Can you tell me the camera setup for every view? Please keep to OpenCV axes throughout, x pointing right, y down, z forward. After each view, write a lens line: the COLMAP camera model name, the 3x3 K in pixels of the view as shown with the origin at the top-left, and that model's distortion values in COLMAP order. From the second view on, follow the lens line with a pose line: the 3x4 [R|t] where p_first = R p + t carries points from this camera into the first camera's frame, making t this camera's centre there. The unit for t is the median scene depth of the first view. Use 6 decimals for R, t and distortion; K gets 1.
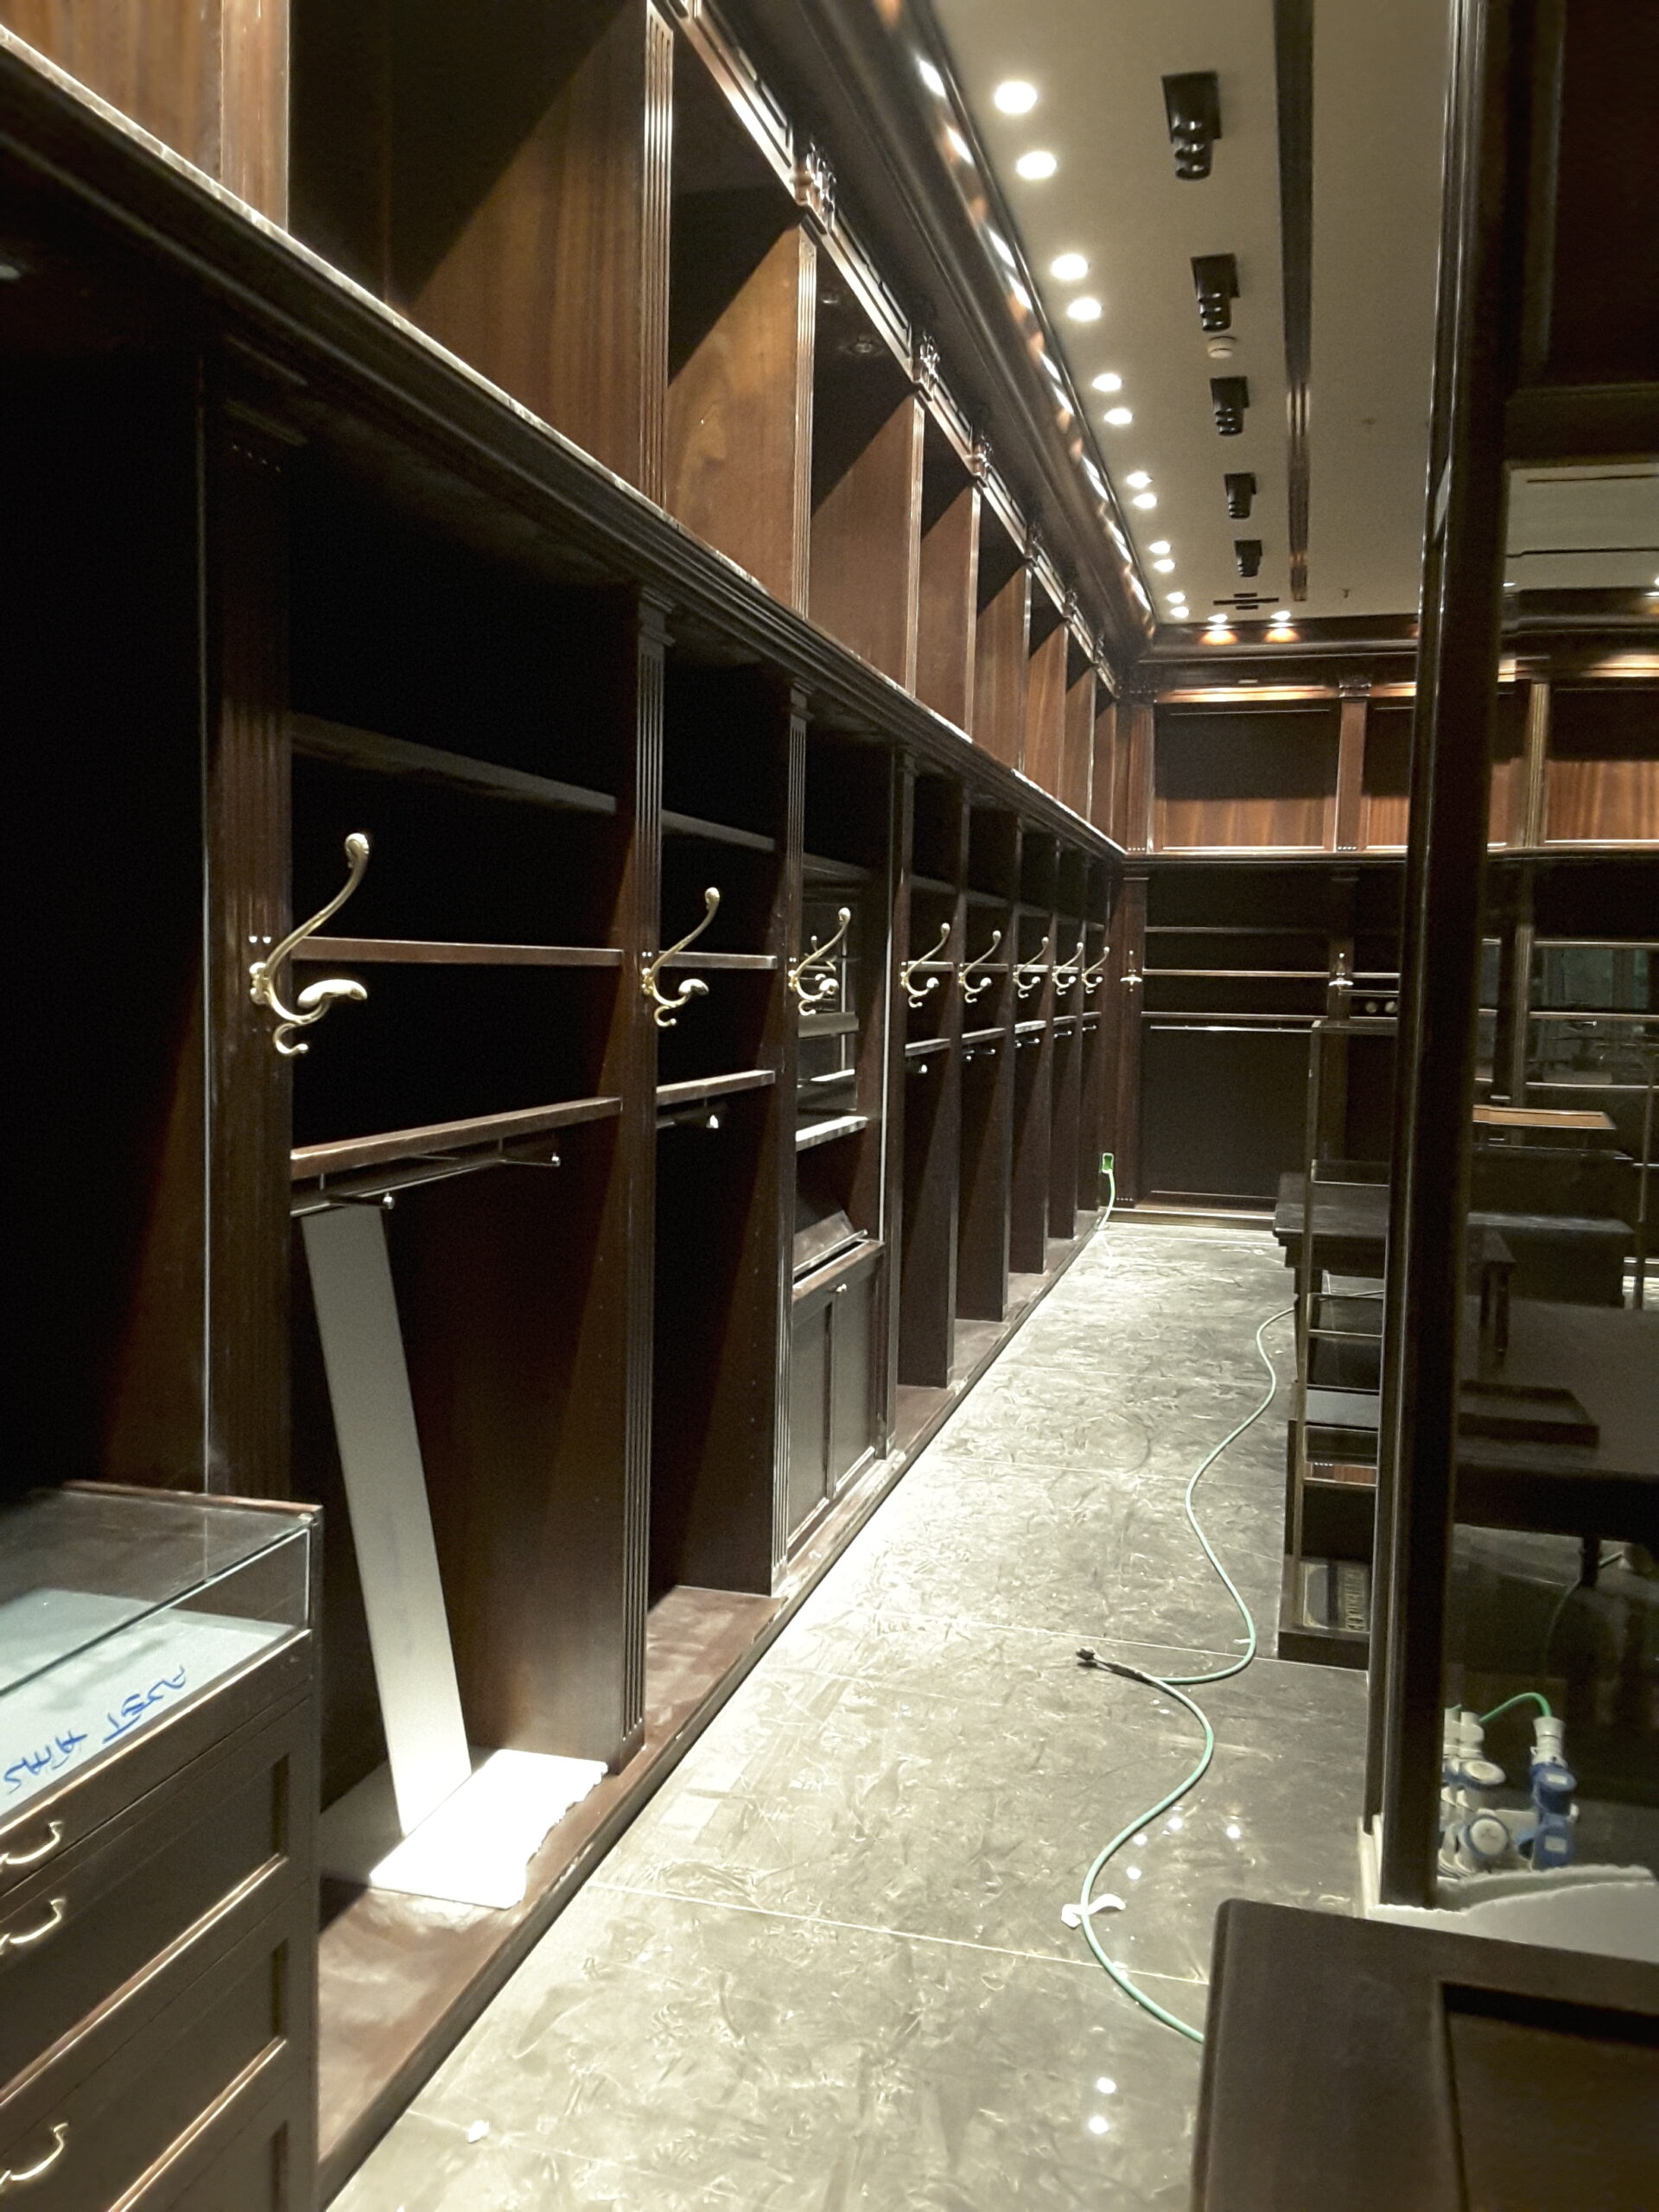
lens RADIAL K [[1775.1, 0, 822.6], [0, 1775.1, 1098.4], [0, 0, 1]] dist [0.131302, -0.219418]
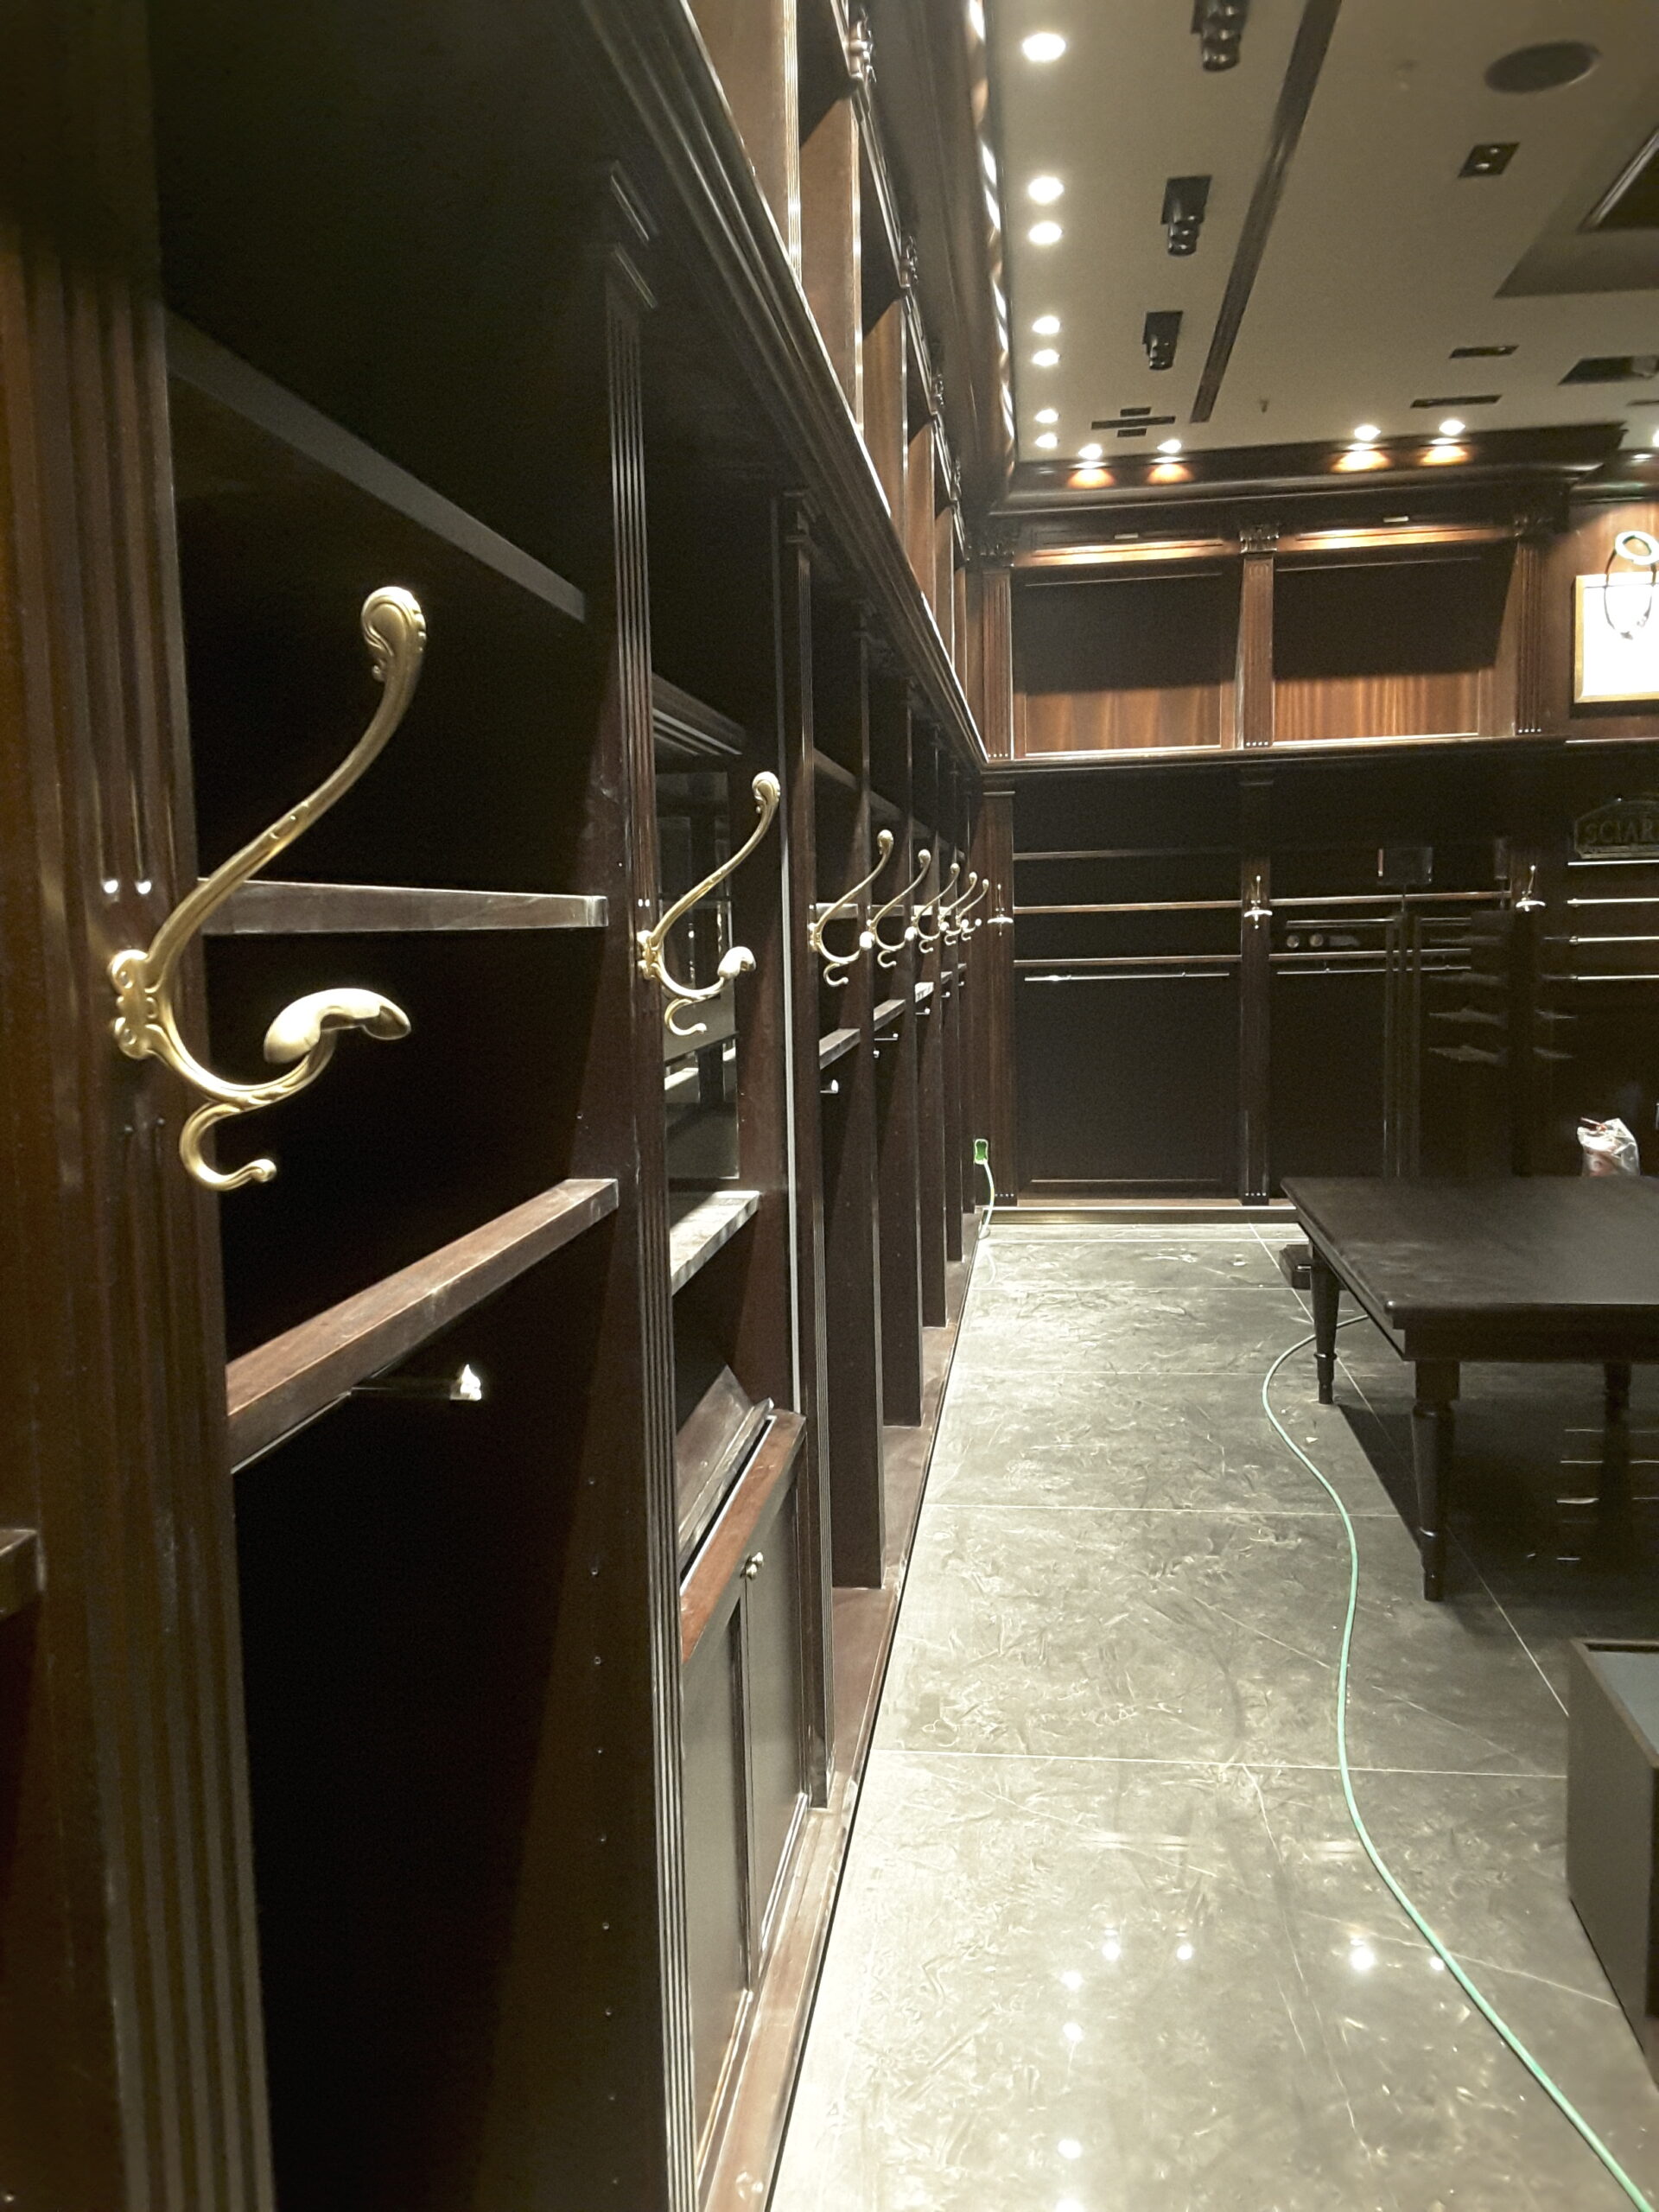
lens RADIAL K [[1775.1, 0, 822.6], [0, 1775.1, 1098.4], [0, 0, 1]] dist [0.131302, -0.219418]
pose [[0.989993, -0.058818, 0.128272, -0.014955], [0.055311, 0.997996, 0.030734, -0.020543], [-0.129823, -0.023332, 0.991263, 0.277668]]
